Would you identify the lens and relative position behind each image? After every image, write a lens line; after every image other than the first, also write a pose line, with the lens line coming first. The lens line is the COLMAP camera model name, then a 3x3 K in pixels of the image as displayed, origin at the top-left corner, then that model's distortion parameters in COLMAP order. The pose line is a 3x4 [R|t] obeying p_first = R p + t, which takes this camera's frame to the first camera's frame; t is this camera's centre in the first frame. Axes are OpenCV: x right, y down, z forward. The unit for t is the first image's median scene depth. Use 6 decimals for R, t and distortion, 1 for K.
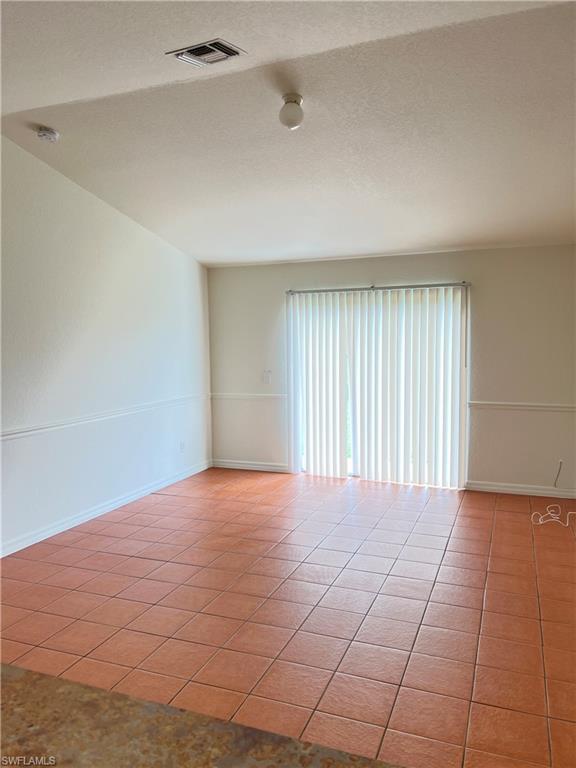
lens RADIAL K [[577.1, 0, 290.6], [0, 577.1, 385.4], [0, 0, 1]] dist [0.062269, -0.050640]
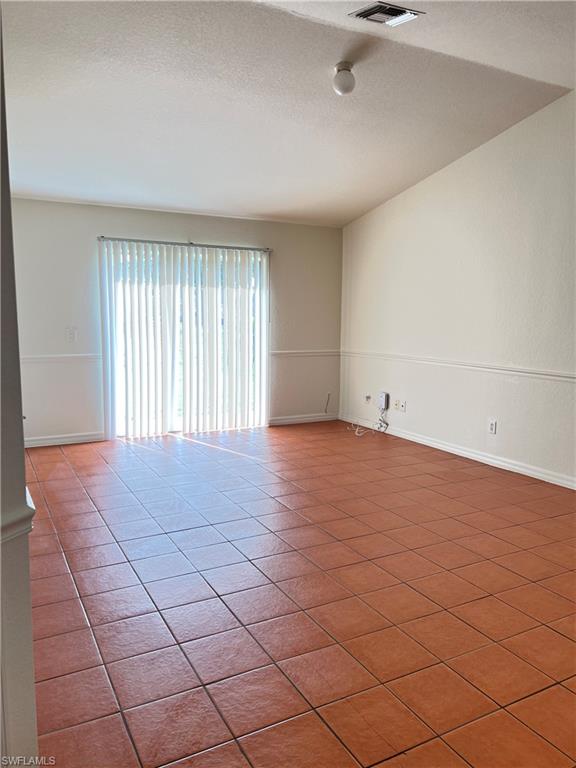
lens RADIAL K [[577.1, 0, 292.8], [0, 577.1, 384.0], [0, 0, 1]] dist [0.062269, -0.050640]
pose [[0.635838, -0.079282, 0.767739, -0.547368], [0.043553, 0.996811, 0.066868, 0.015975], [-0.770592, -0.009080, 0.637264, 0.210453]]
